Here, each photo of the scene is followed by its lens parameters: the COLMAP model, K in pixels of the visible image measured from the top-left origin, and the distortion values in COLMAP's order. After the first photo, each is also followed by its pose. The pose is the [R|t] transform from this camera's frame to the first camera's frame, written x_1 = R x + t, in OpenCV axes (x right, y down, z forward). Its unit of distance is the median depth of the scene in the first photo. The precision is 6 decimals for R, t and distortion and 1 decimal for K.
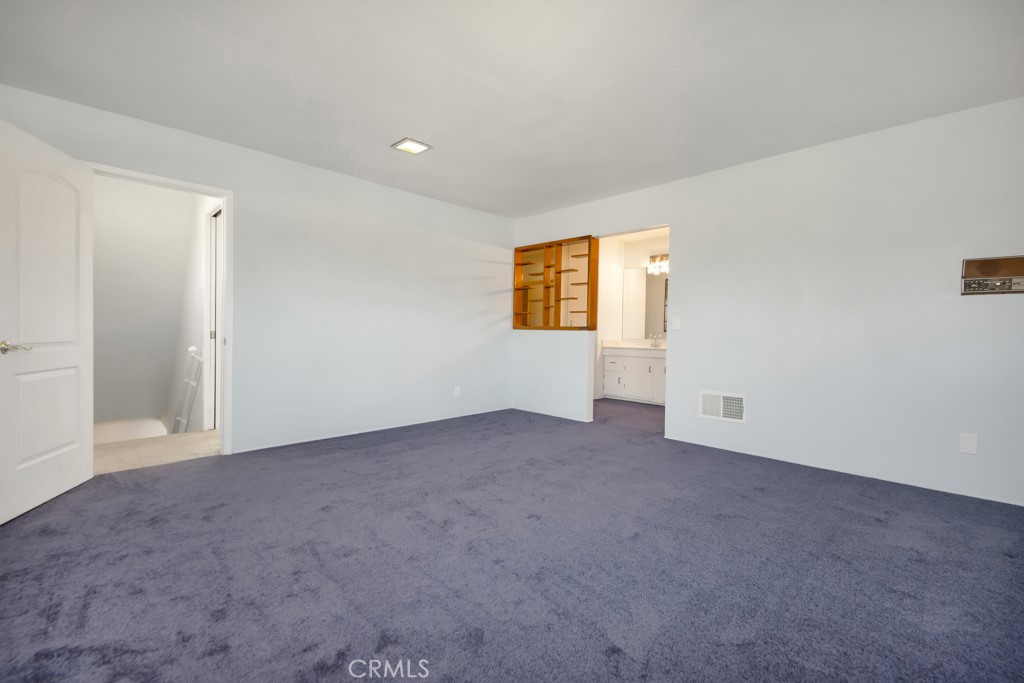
lens RADIAL K [[420.6, 0, 513.6], [0, 420.6, 336.0], [0, 0, 1]] dist [0.006719, -0.001445]
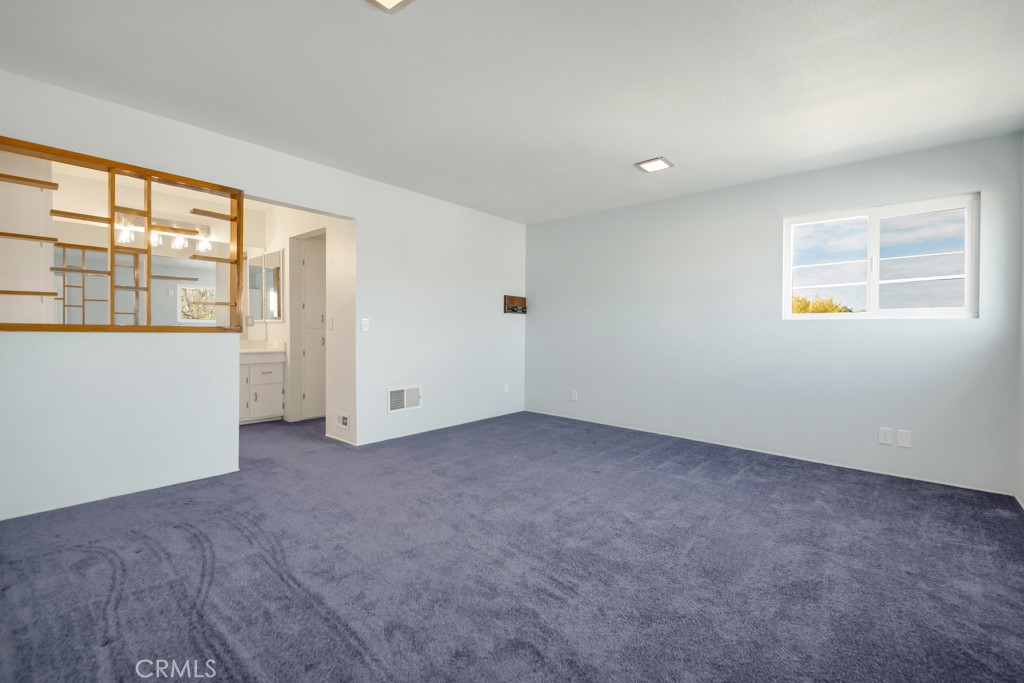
lens RADIAL K [[420.6, 0, 513.7], [0, 420.6, 338.7], [0, 0, 1]] dist [0.006719, -0.001445]
pose [[-0.059258, -0.022390, 0.997992, -0.513519], [0.008922, 0.999697, 0.022958, -0.014861], [-0.998203, 0.010265, -0.059040, 0.604426]]
